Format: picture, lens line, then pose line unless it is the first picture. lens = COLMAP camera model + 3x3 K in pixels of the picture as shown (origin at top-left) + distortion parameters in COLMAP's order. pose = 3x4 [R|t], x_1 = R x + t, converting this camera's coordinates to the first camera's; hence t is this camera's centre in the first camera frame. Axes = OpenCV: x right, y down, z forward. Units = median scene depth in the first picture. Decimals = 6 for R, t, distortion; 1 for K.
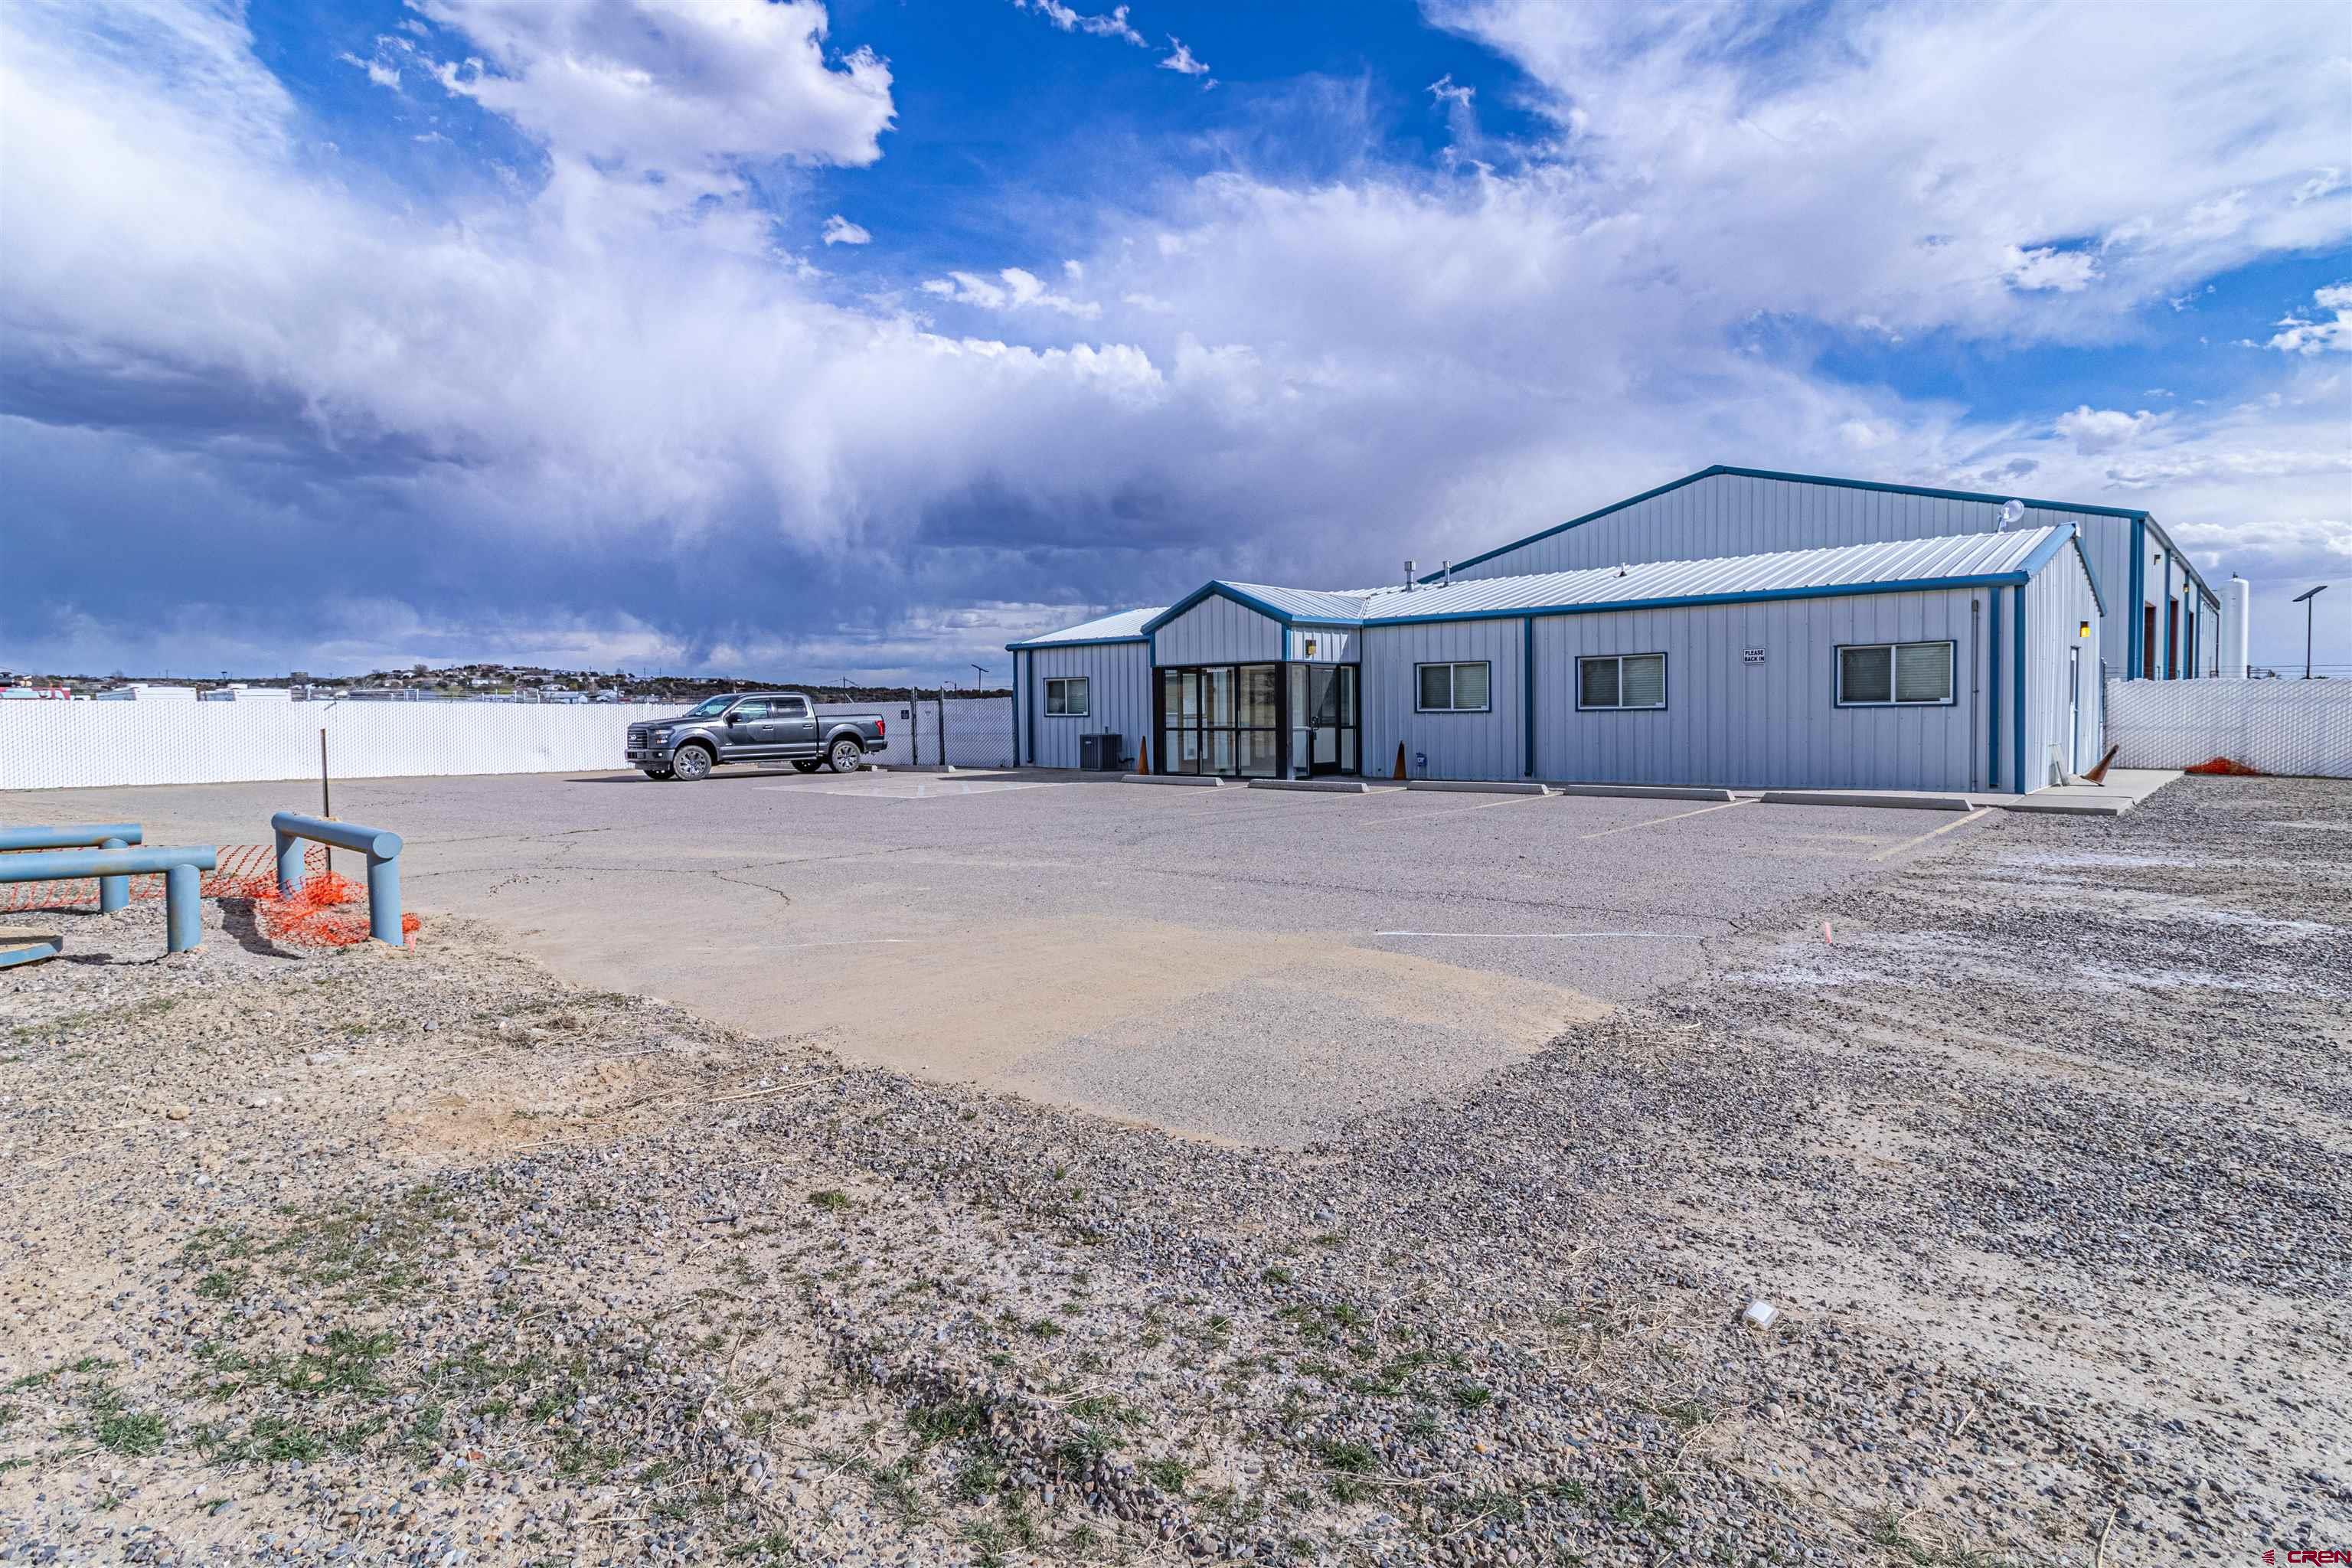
lens RADIAL K [[1247.1, 0, 1187.5], [0, 1247.1, 776.7], [0, 0, 1]] dist [0.011757, 0.000103]
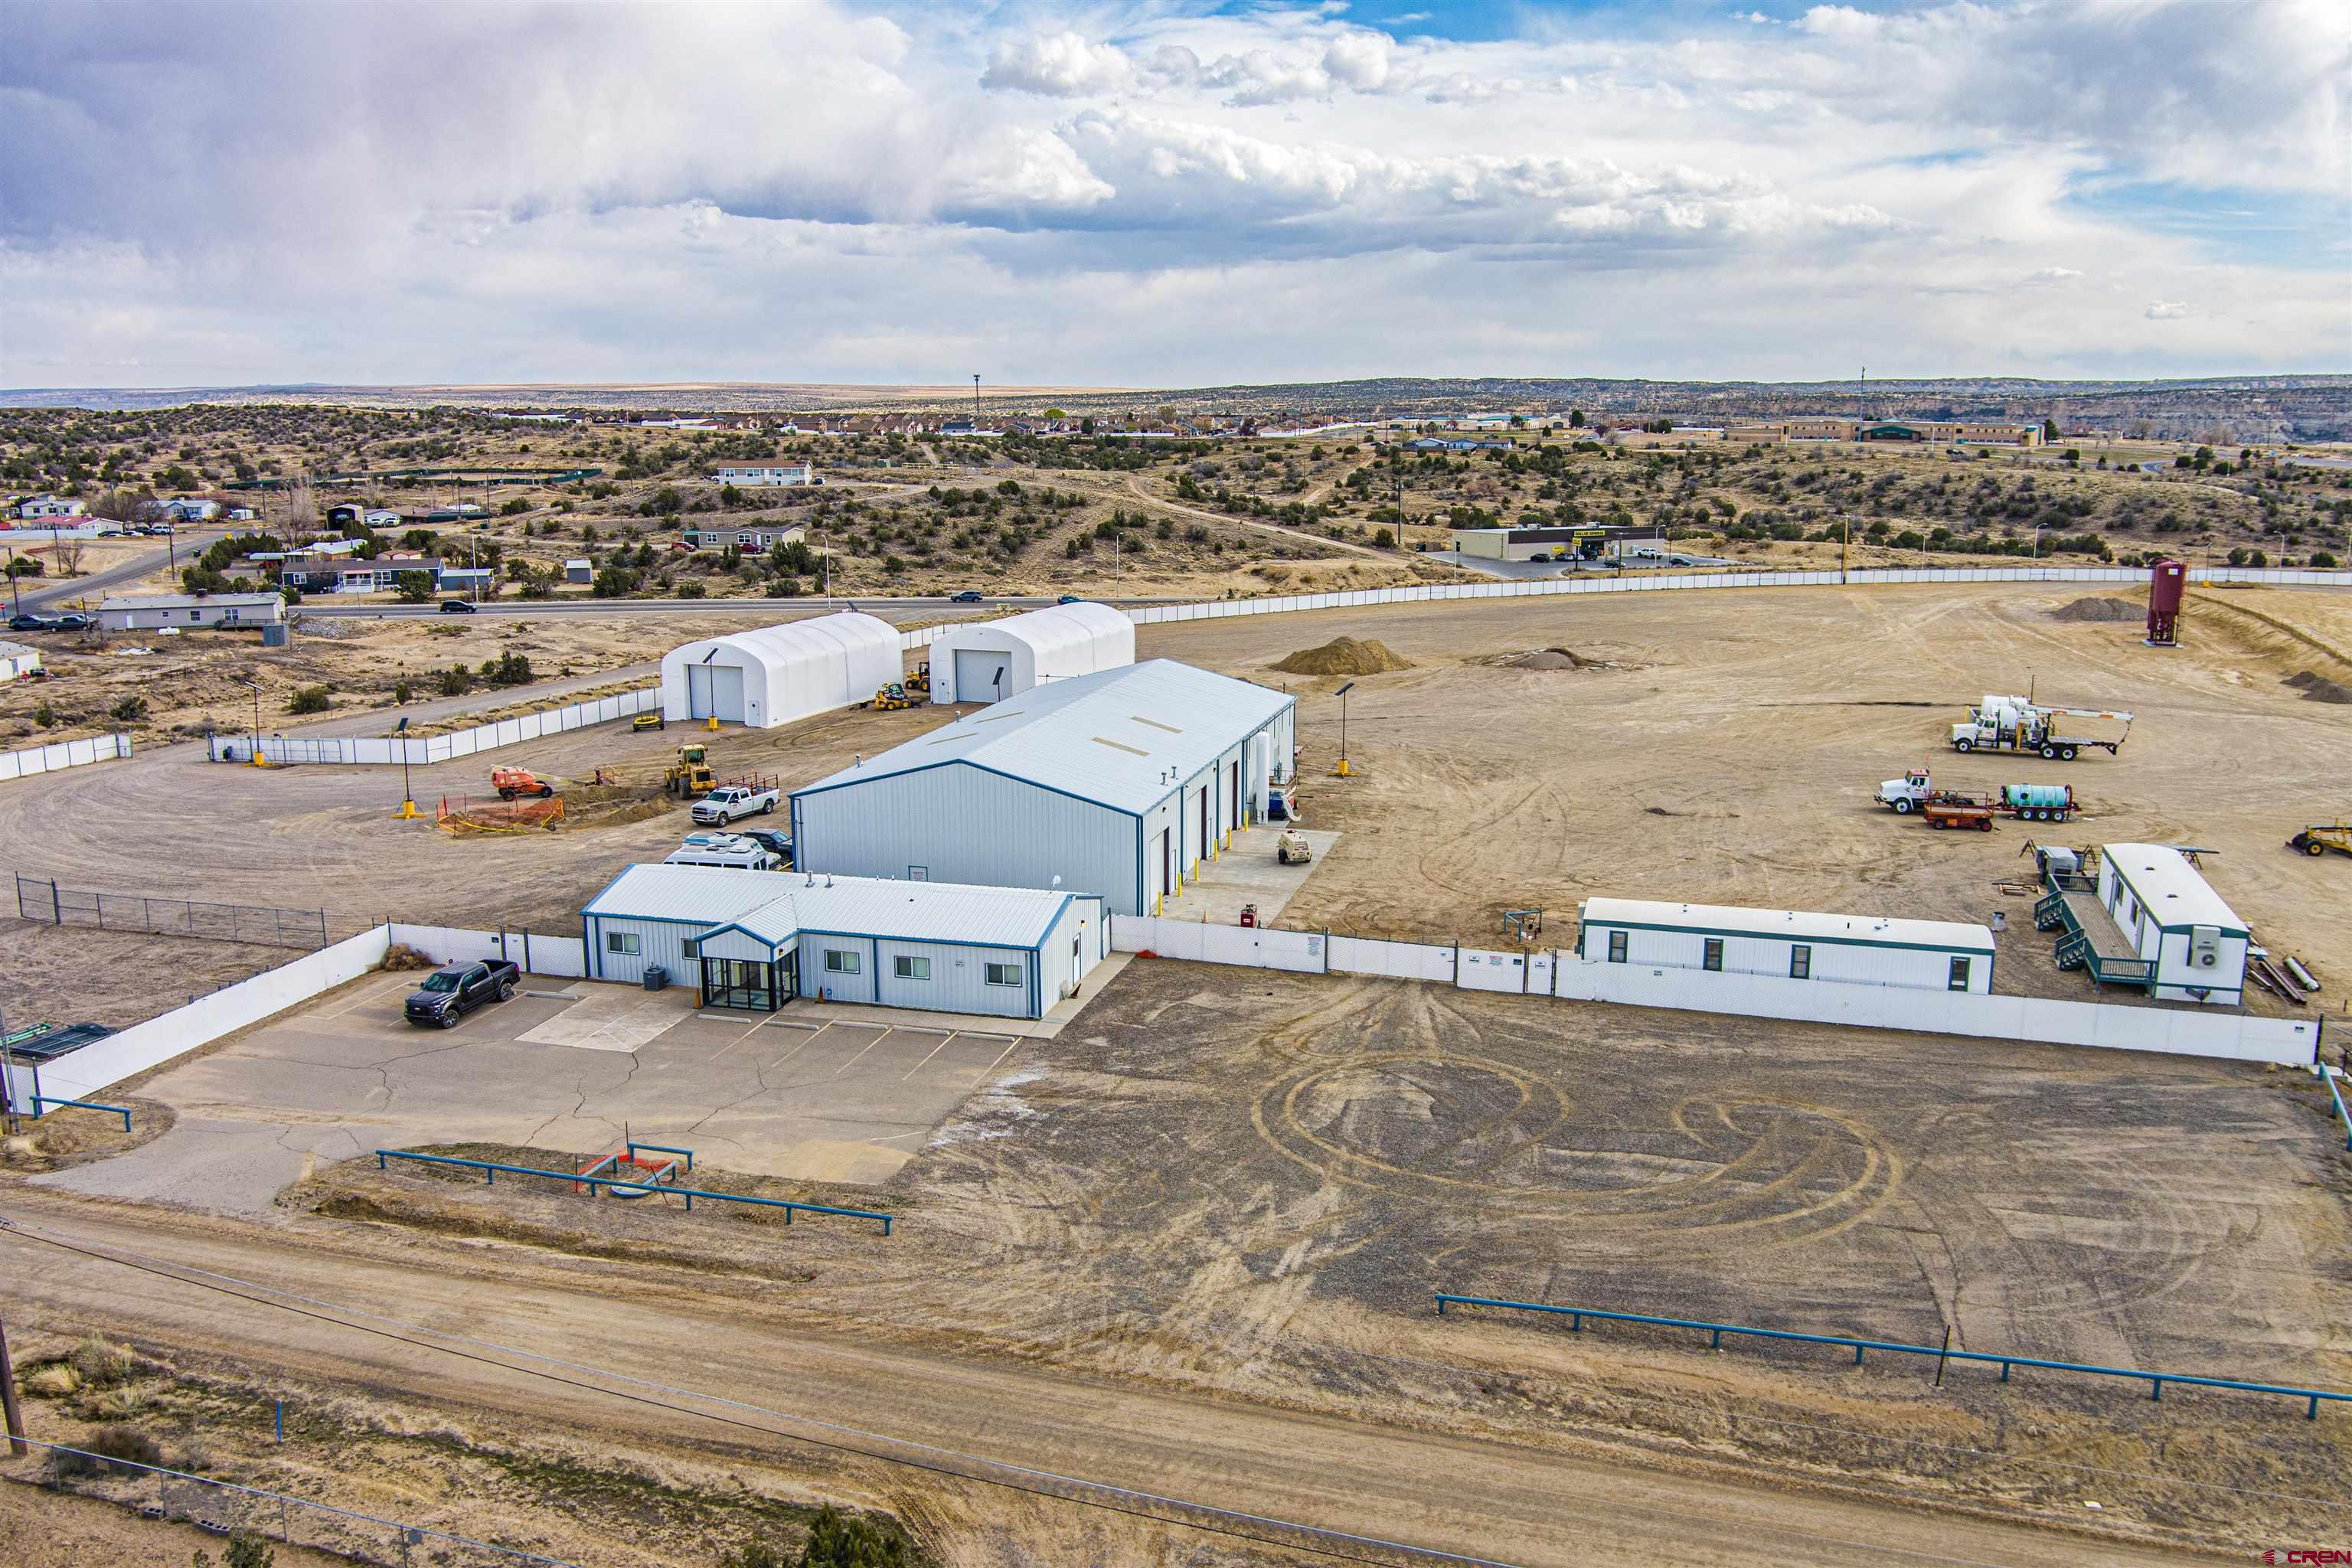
lens RADIAL K [[1924.4, 0, 1173.1], [0, 1924.4, 802.0], [0, 0, 1]] dist [-0.069499, 0.009318]
pose [[0.894809, -0.081407, 0.438964, -0.756587], [0.013884, 0.987834, 0.154893, -0.887327], [-0.446233, -0.132505, 0.885053, -2.316217]]
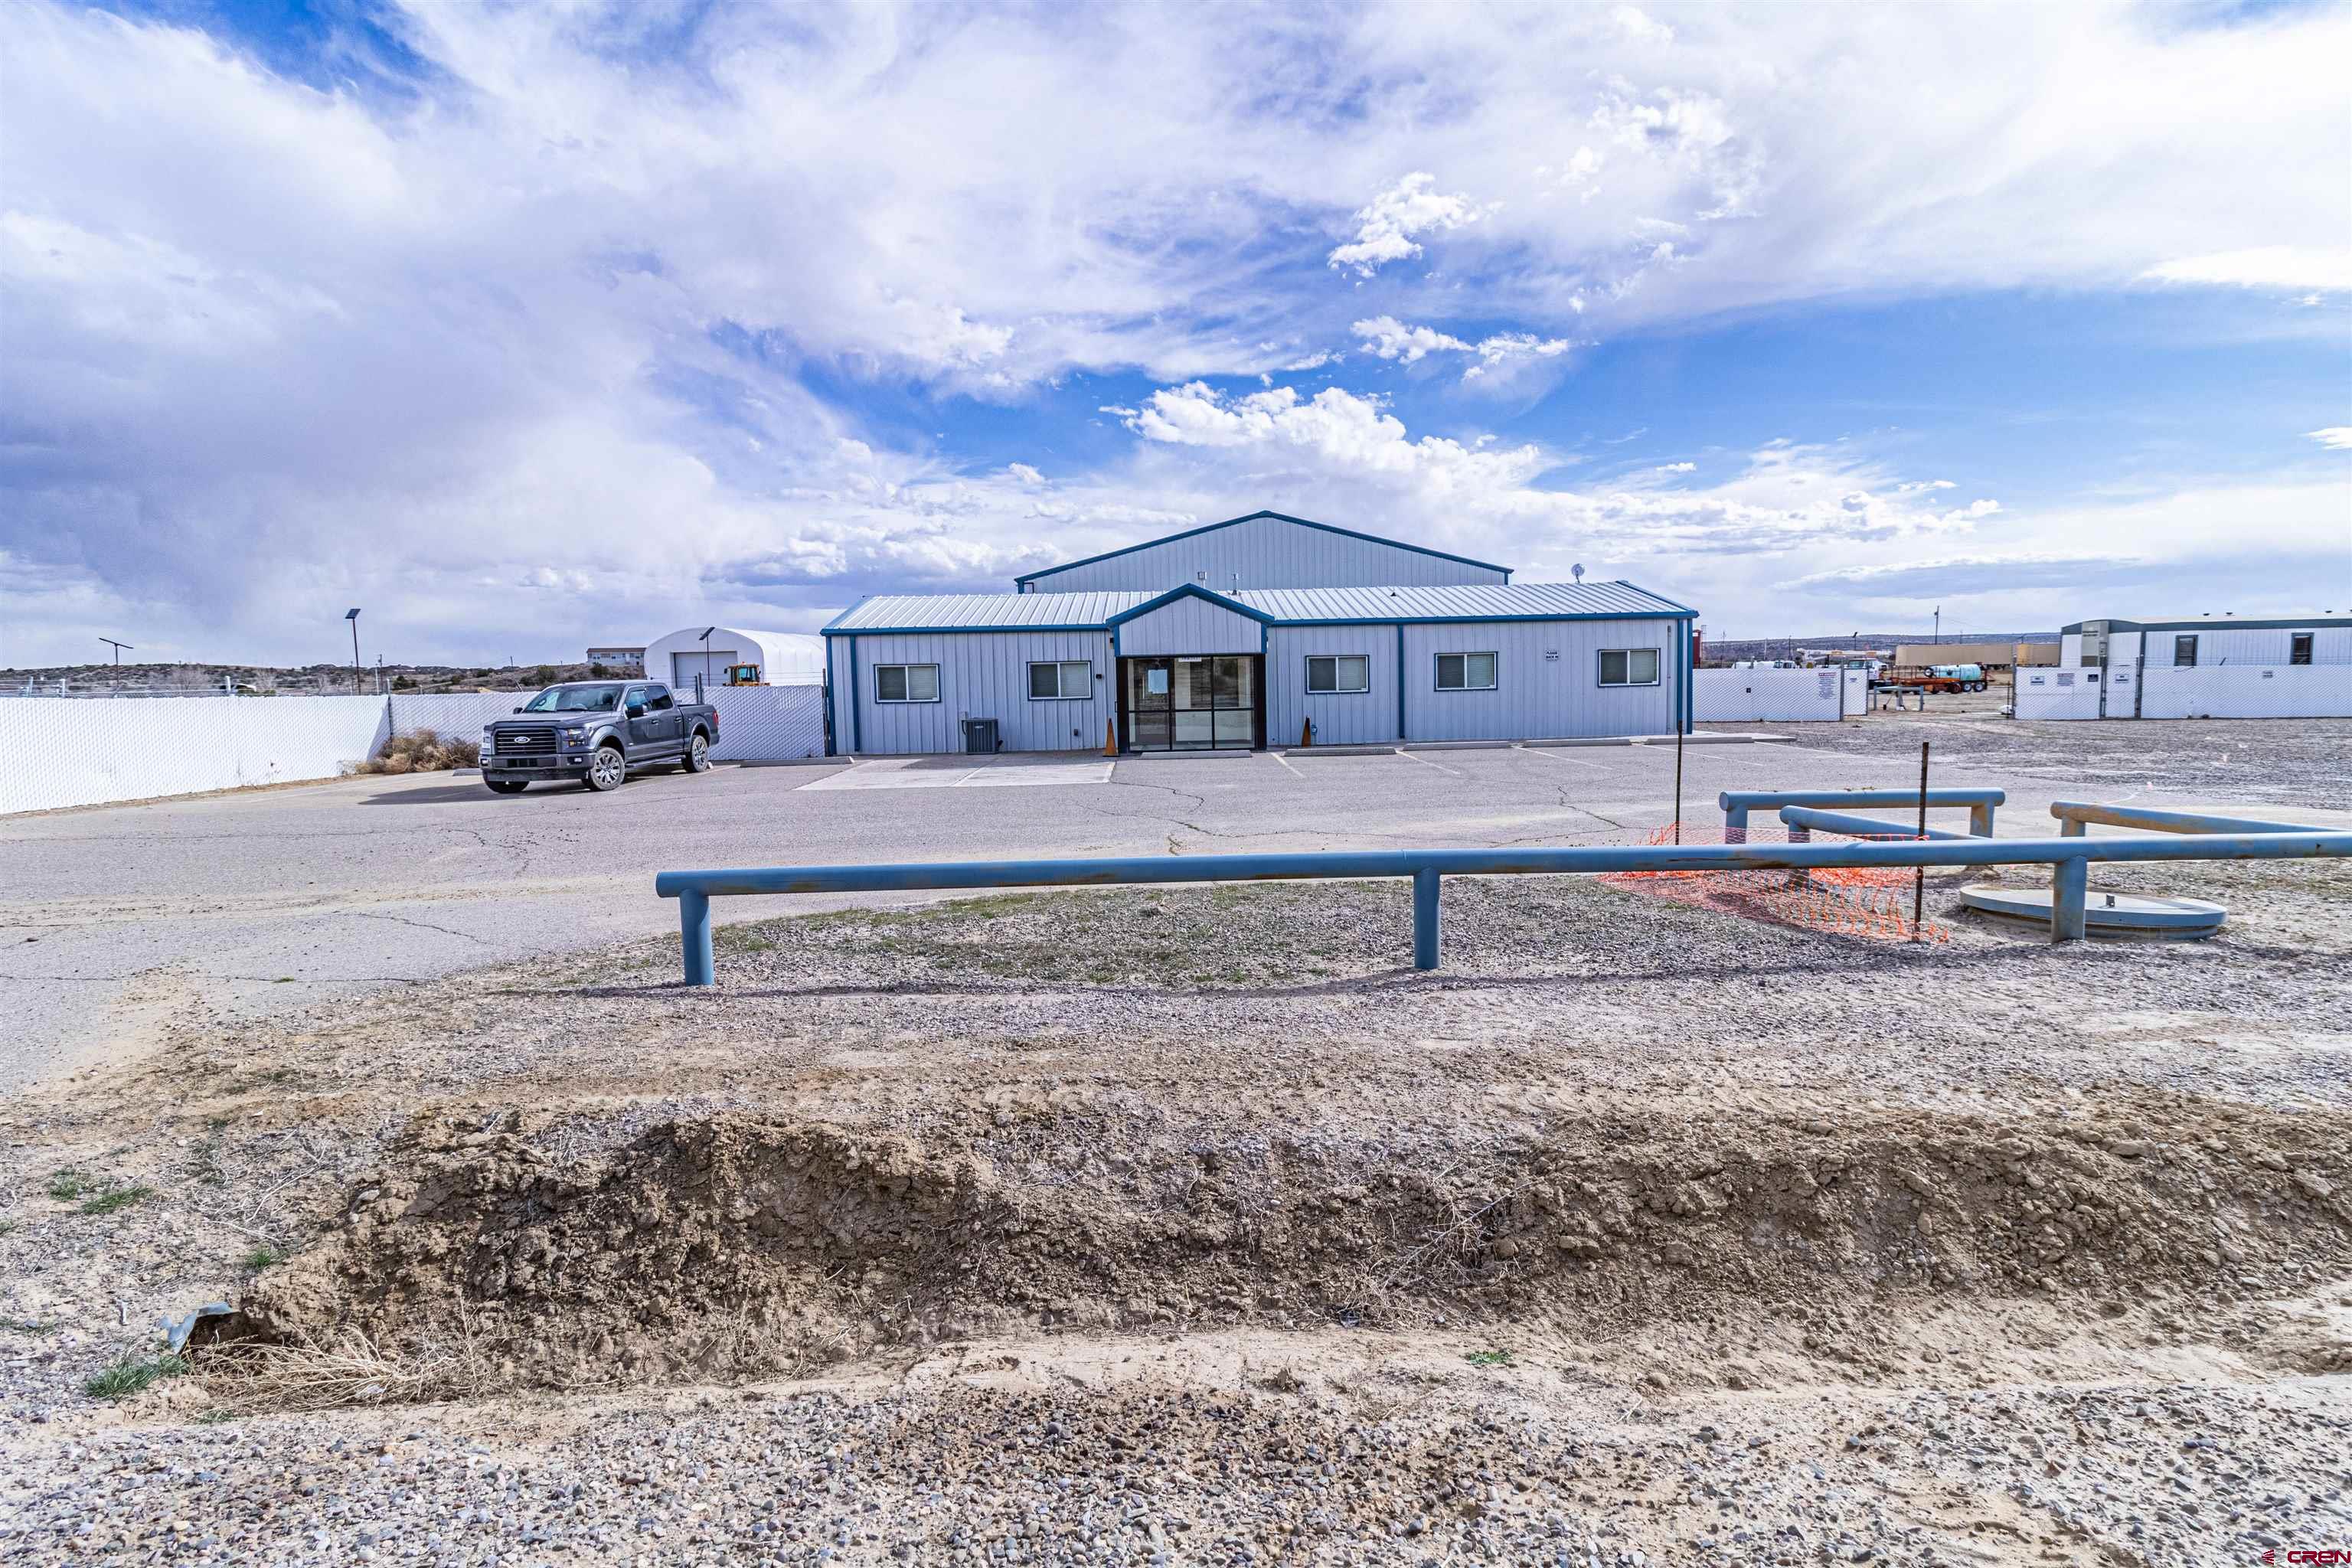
lens RADIAL K [[1113.9, 0, 1196.1], [0, 1113.9, 793.0], [0, 0, 1]] dist [0.004306, 0.001459]
pose [[0.720147, -0.073535, 0.689913, -0.716733], [0.047487, 0.997260, 0.056726, -0.020334], [-0.692194, -0.008089, 0.721666, 0.241285]]
